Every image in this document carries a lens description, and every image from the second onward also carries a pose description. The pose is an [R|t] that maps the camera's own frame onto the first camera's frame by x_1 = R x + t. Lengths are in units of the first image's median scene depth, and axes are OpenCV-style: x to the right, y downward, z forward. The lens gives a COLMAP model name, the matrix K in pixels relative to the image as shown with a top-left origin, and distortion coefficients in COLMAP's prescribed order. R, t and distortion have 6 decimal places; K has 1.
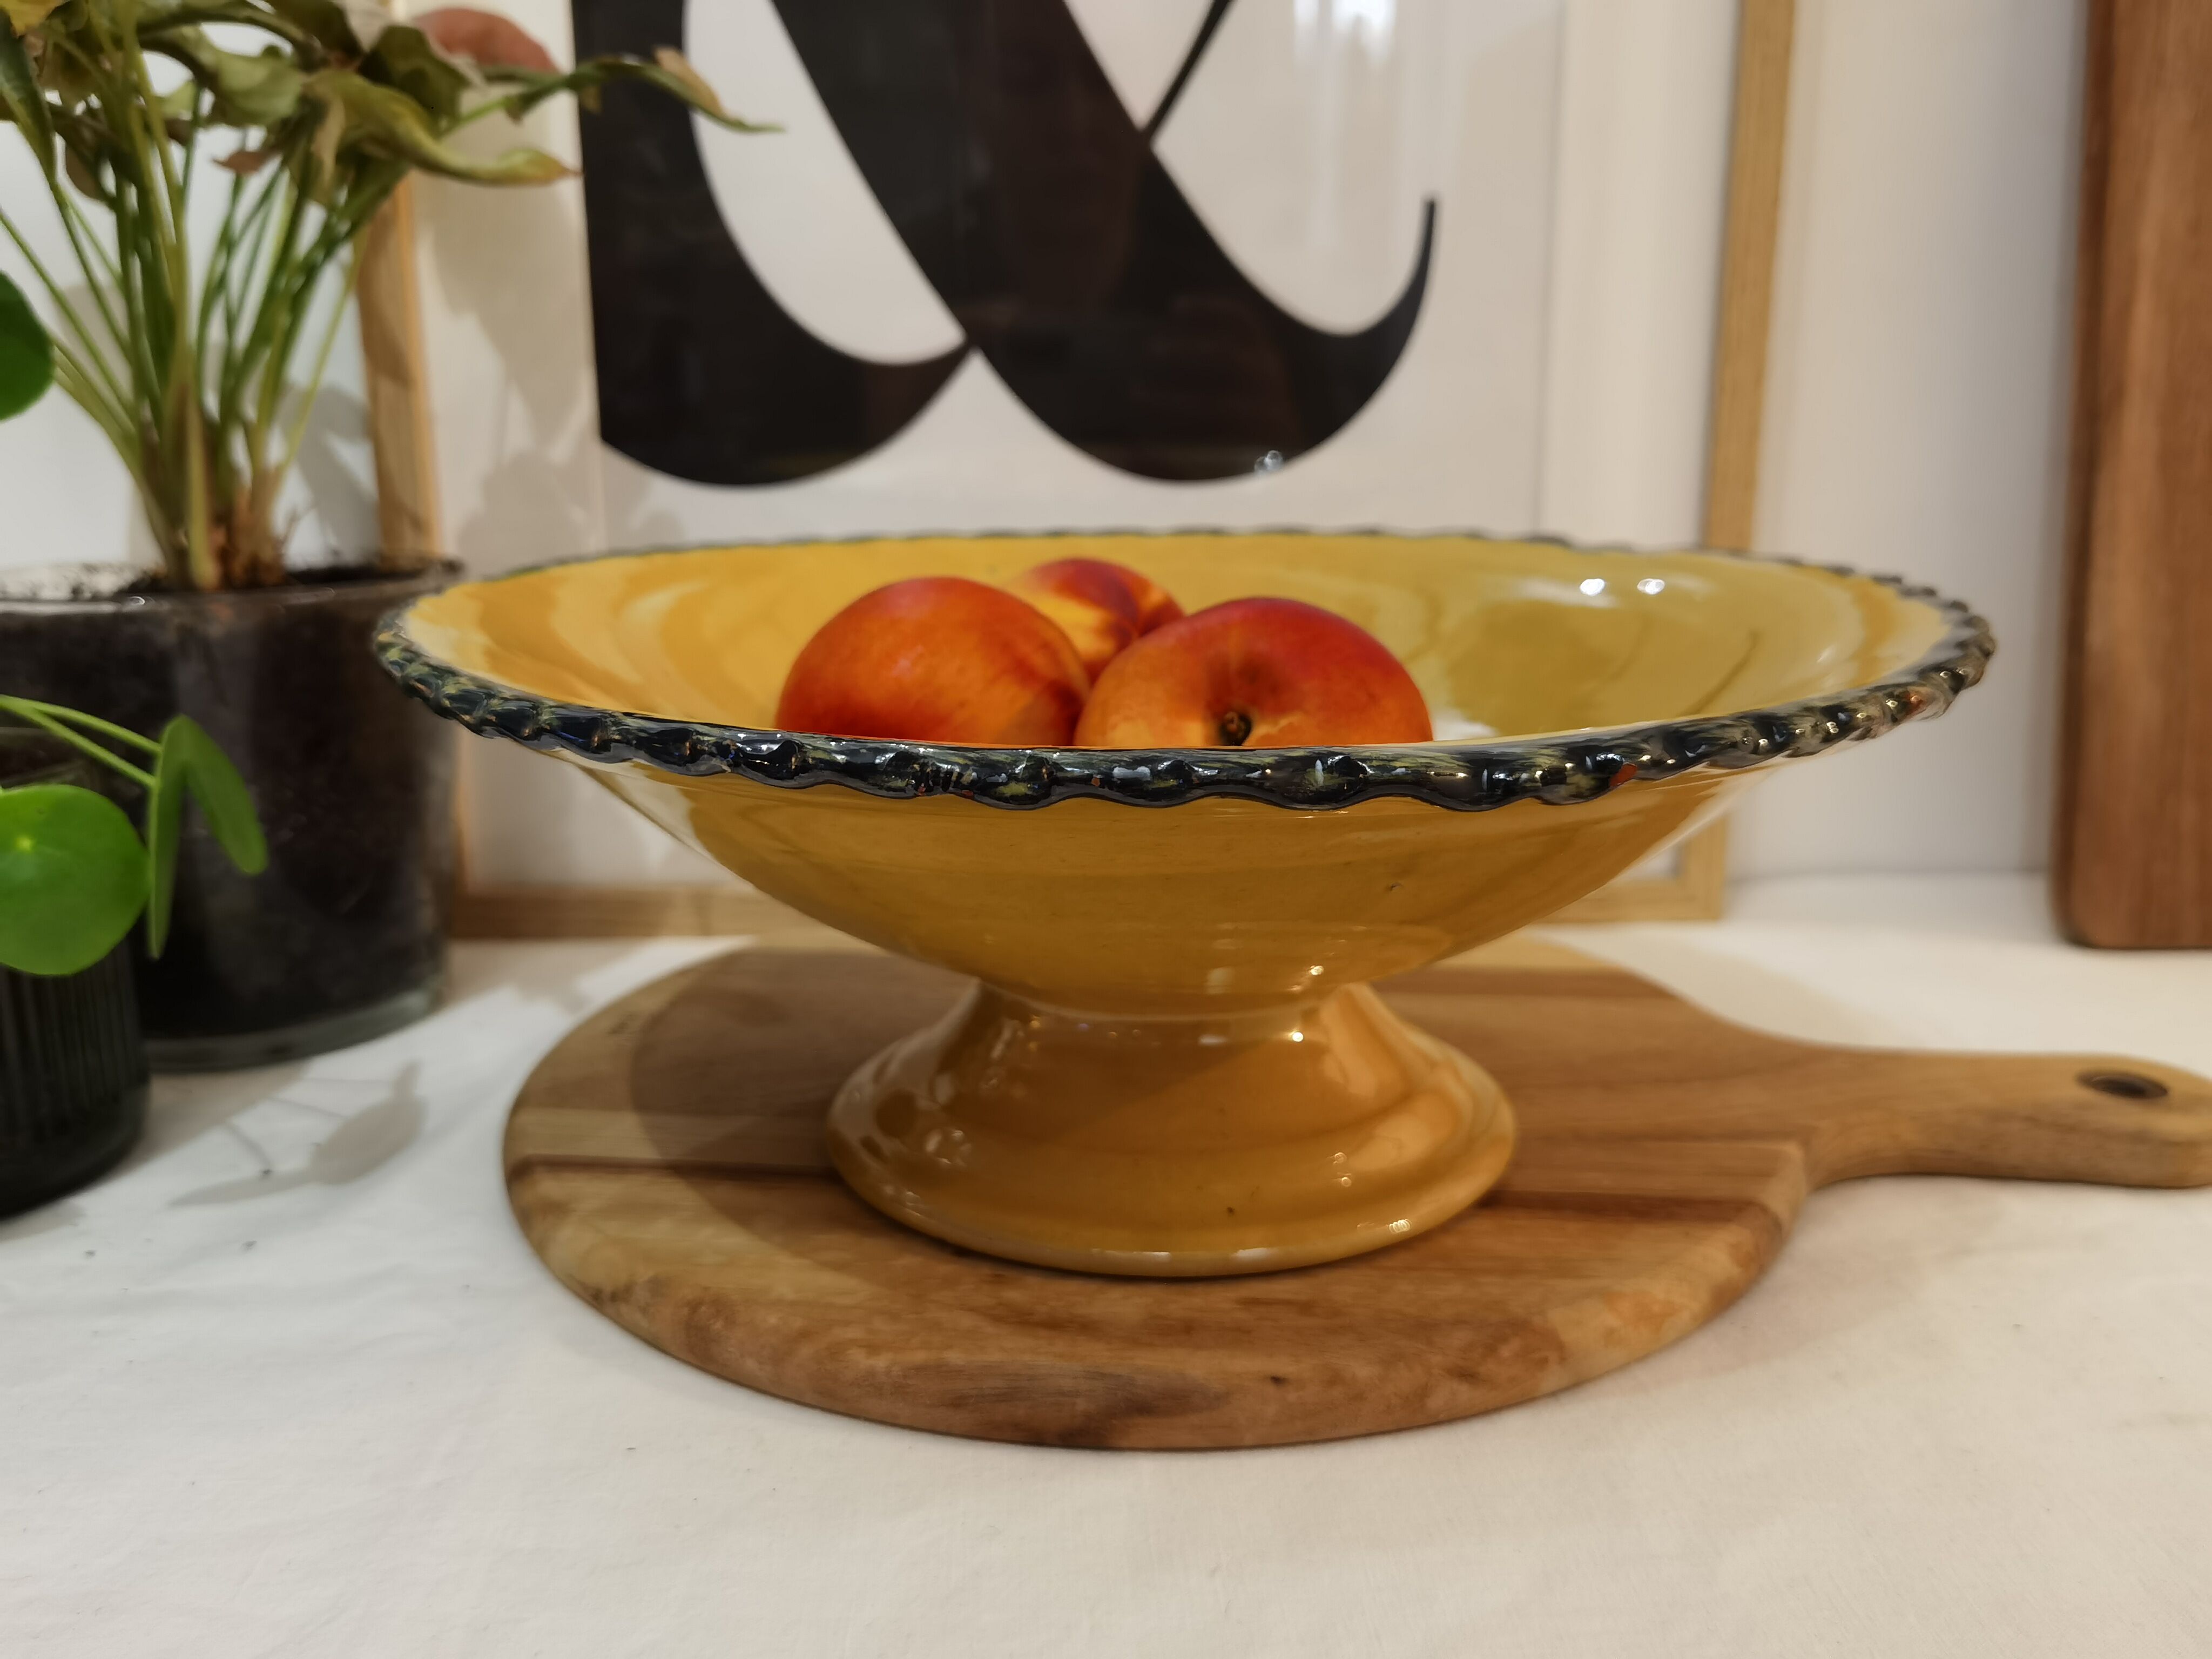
lens RADIAL K [[1767.3, 0, 1111.5], [0, 1767.3, 837.1], [0, 0, 1]] dist [-0.000220, -0.001803]
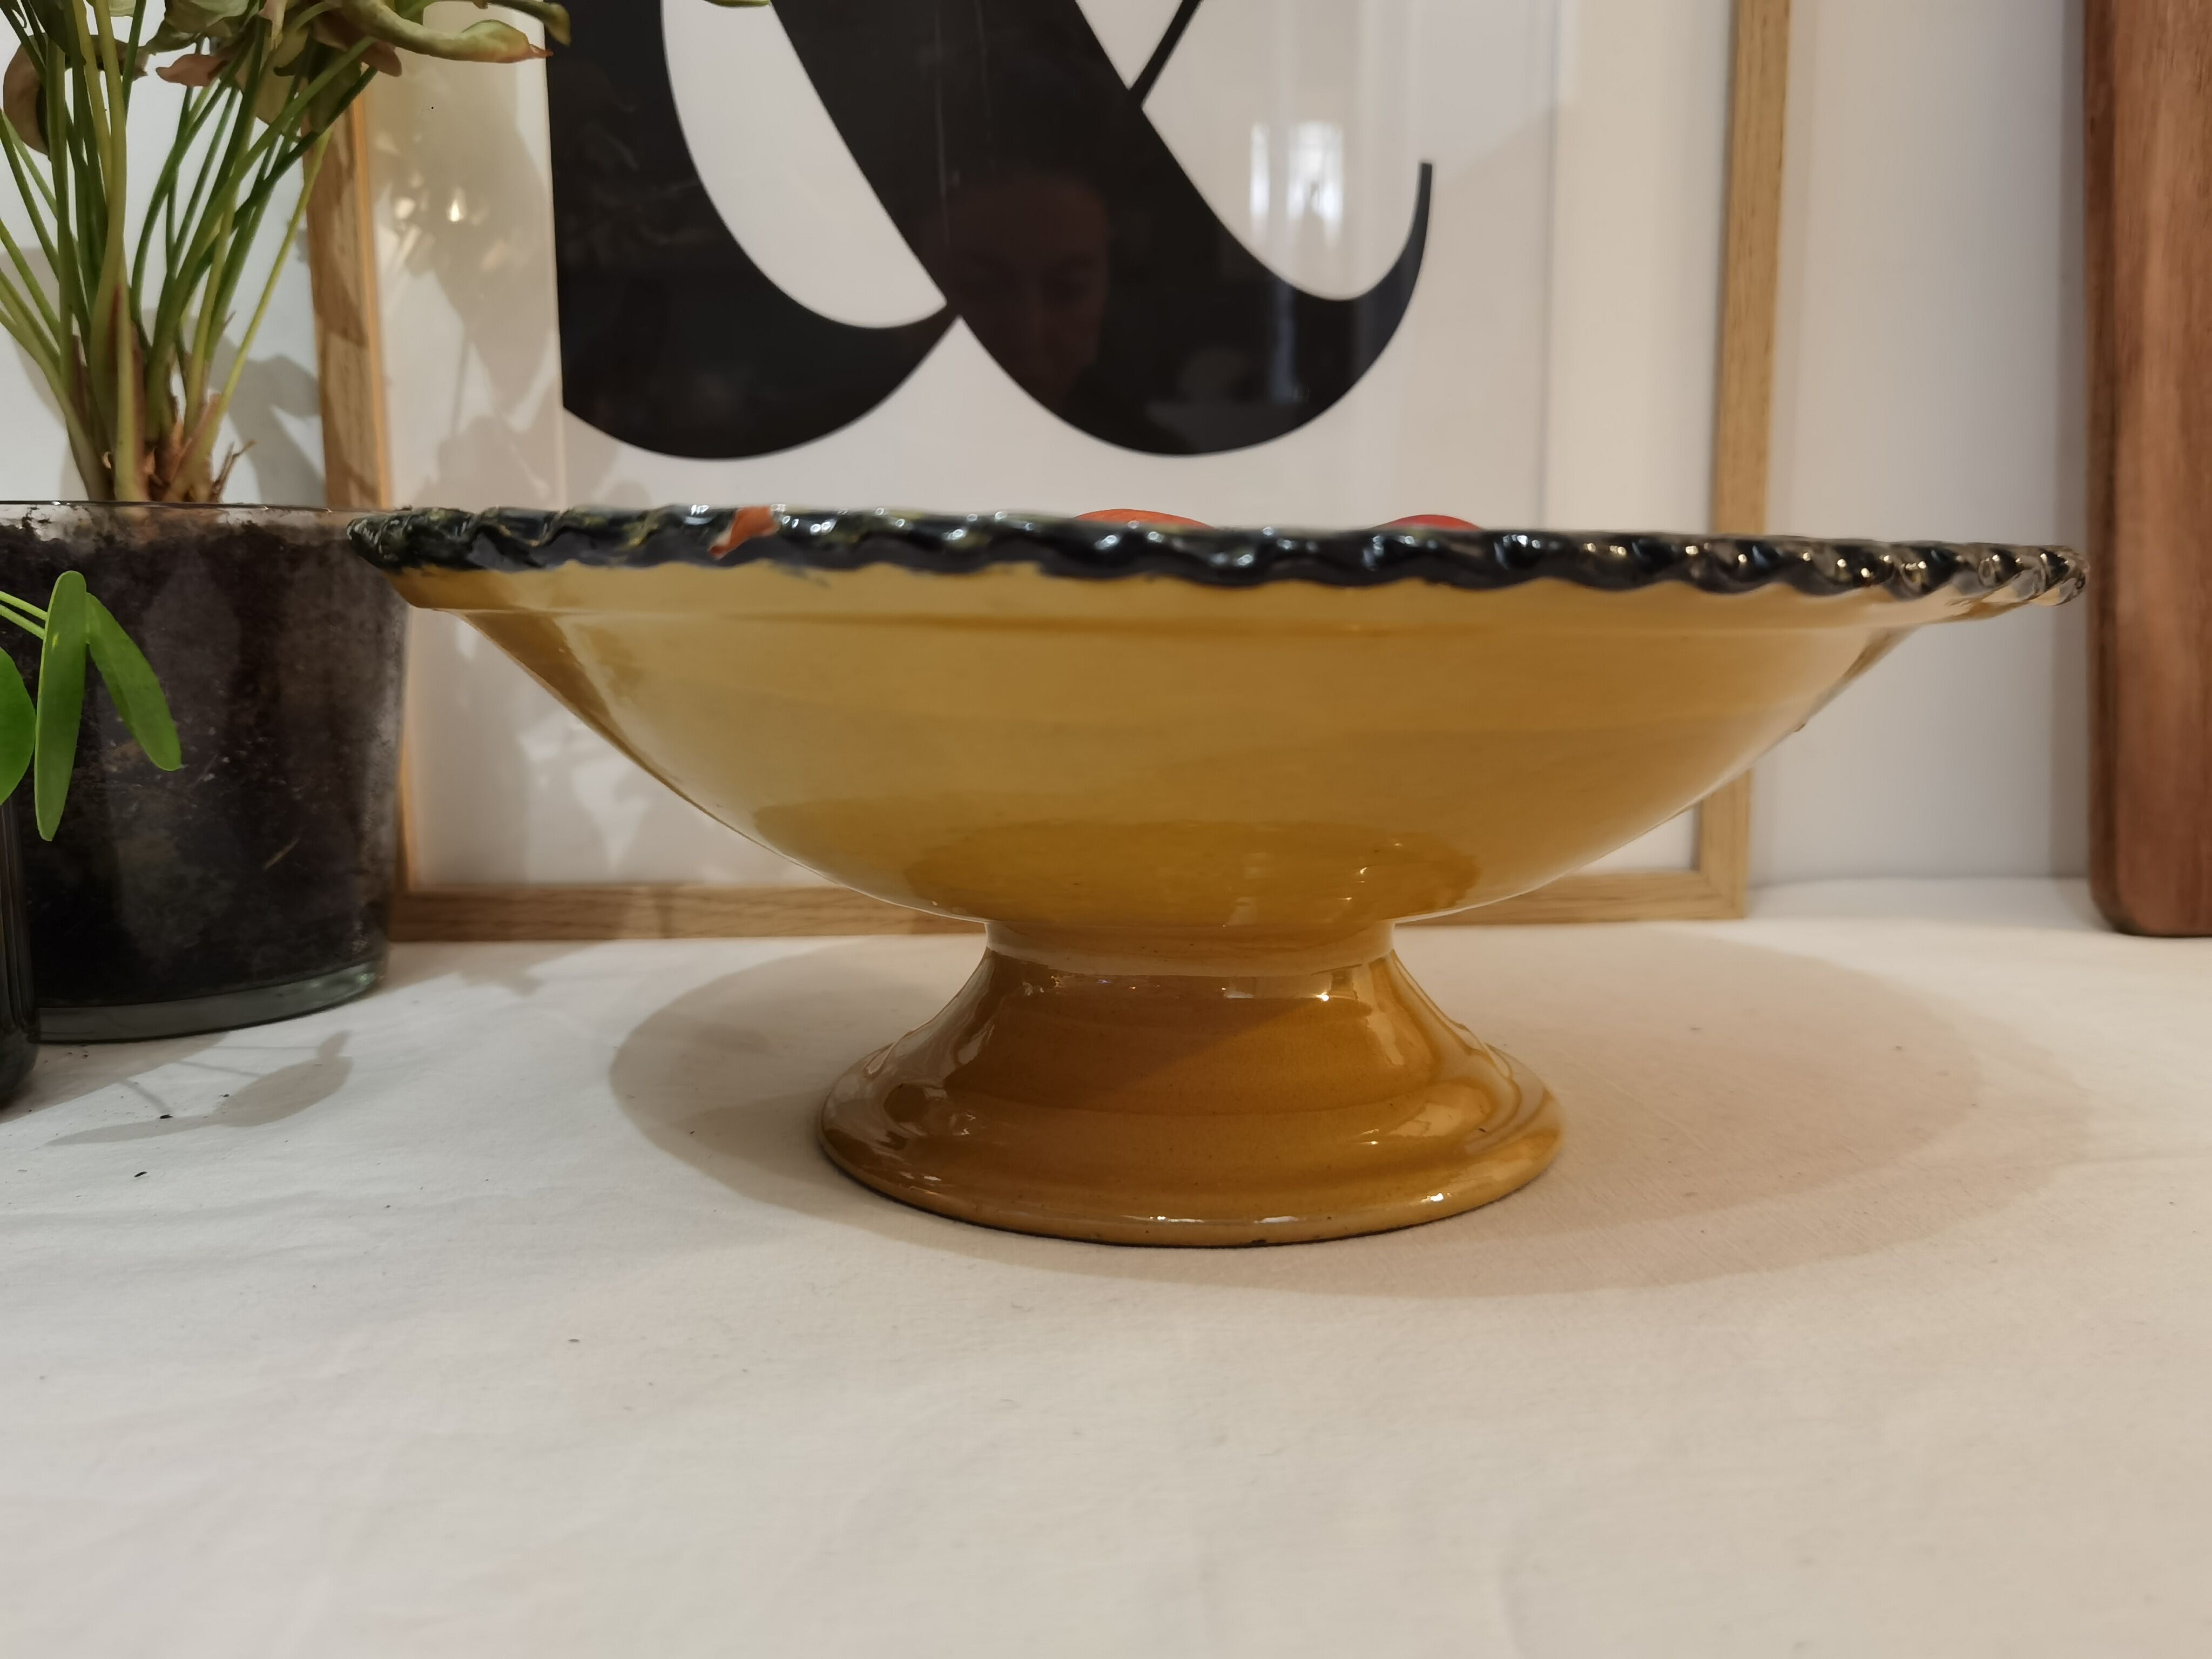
lens RADIAL K [[1739.6, 0, 1108.4], [0, 1739.6, 870.4], [0, 0, 1]] dist [0.001828, 0.003532]
pose [[0.999686, -0.006779, 0.024129, -0.021417], [0.009063, 0.995354, -0.095852, 0.120728], [-0.023367, 0.096041, 0.995103, 0.086547]]
